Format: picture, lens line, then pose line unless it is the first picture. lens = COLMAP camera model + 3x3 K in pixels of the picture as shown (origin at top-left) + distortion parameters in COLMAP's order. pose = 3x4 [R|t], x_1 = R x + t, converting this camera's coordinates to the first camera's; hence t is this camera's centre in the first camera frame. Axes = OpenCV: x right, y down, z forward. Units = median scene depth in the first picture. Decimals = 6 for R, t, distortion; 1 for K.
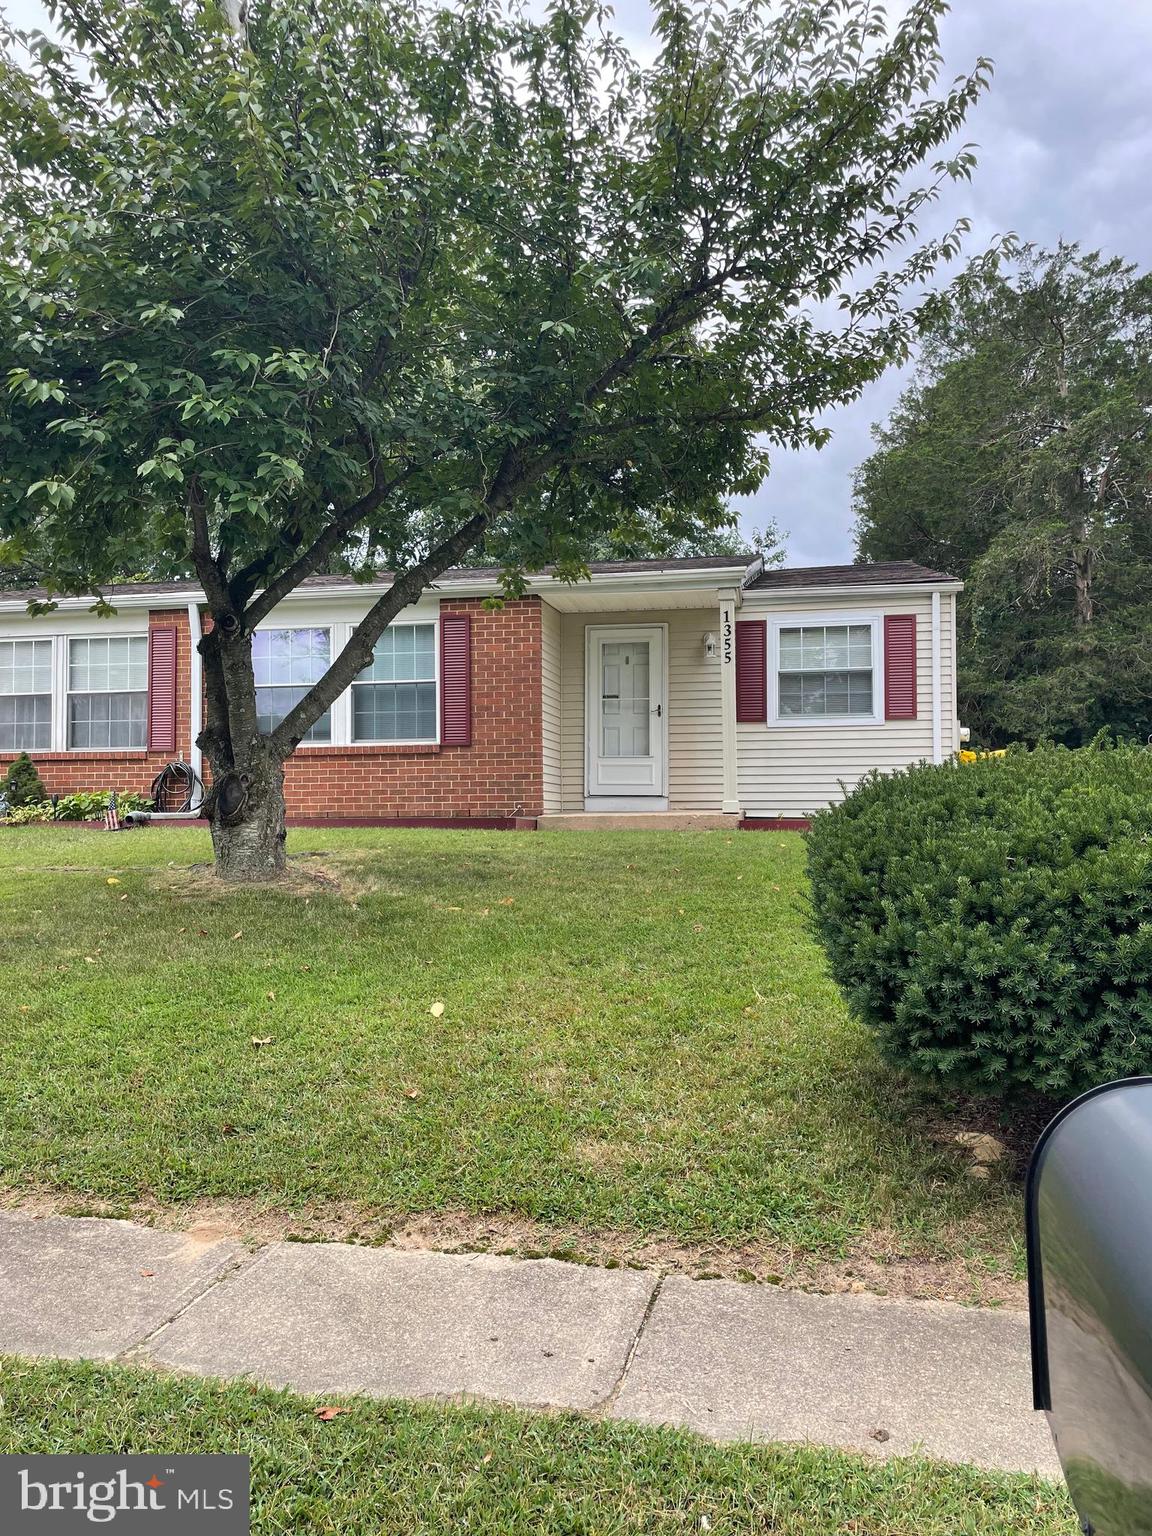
lens RADIAL K [[1150.0, 0, 576.0], [0, 1150.0, 768.0], [0, 0, 1]] dist [0.076377, -0.119511]
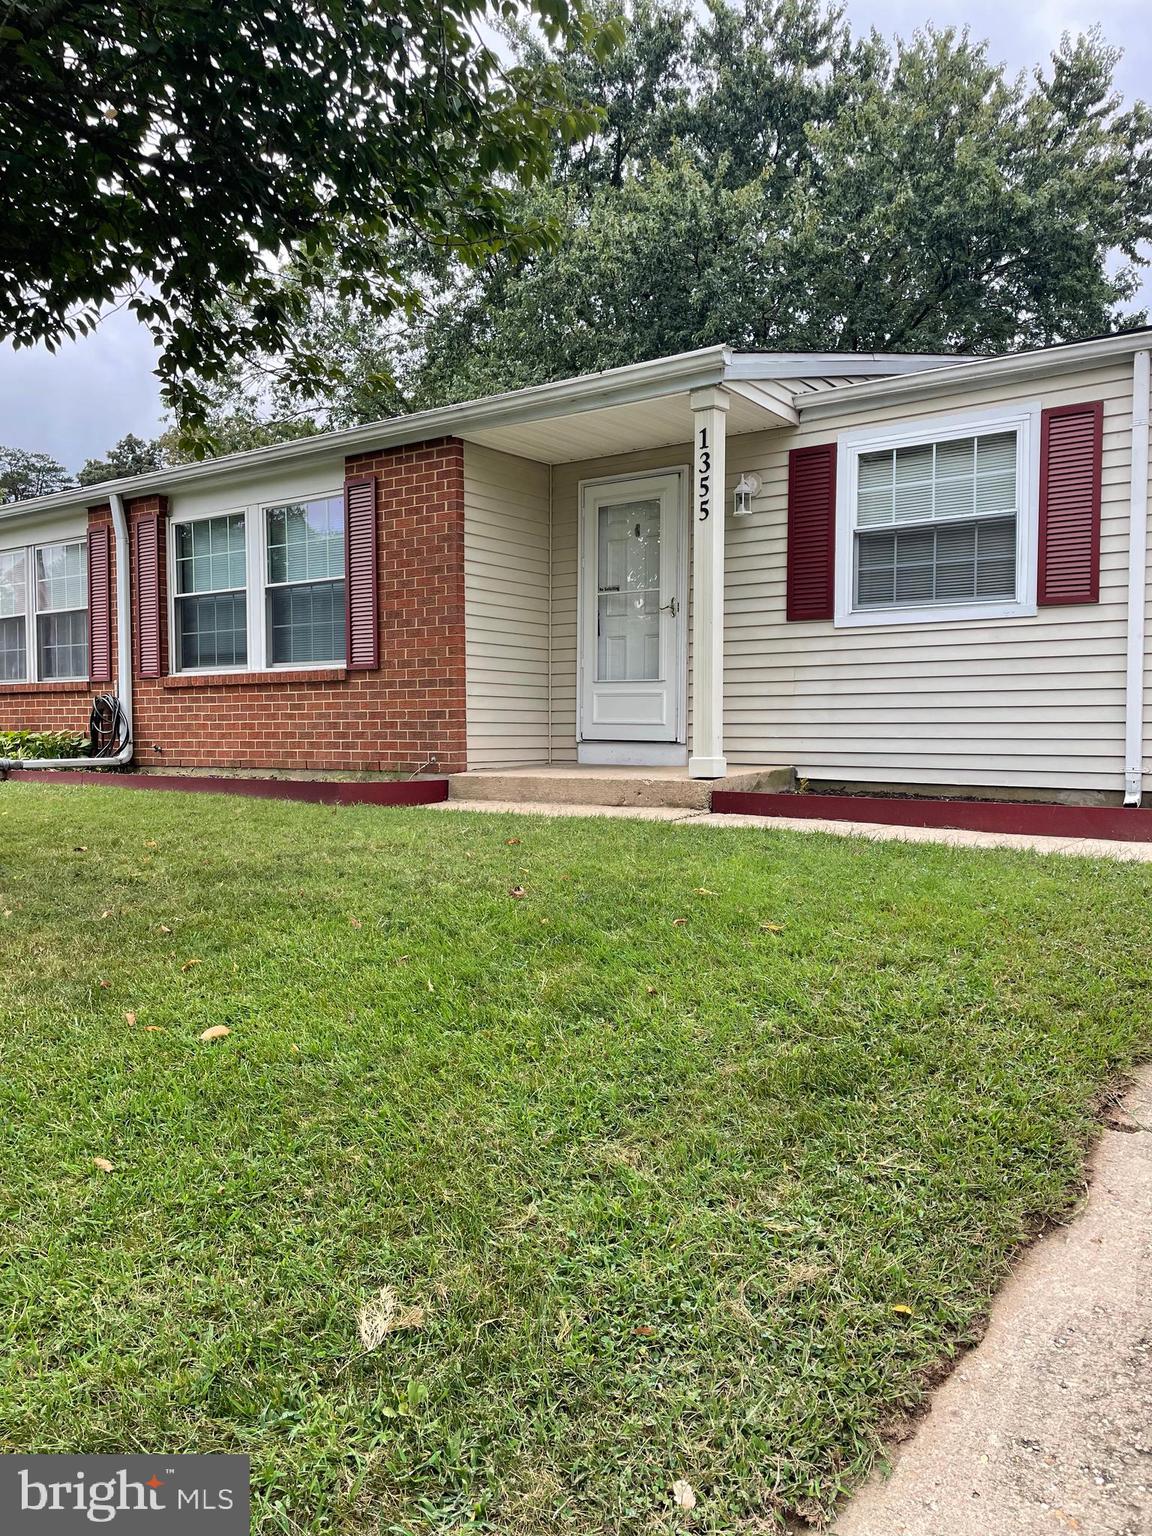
lens RADIAL K [[1150.0, 0, 576.0], [0, 1150.0, 768.0], [0, 0, 1]] dist [0.076377, -0.119511]
pose [[0.904715, 0.018580, -0.425611, 0.303284], [0.015362, 0.996976, 0.076177, -0.011034], [0.425739, -0.075456, 0.901694, 0.409743]]
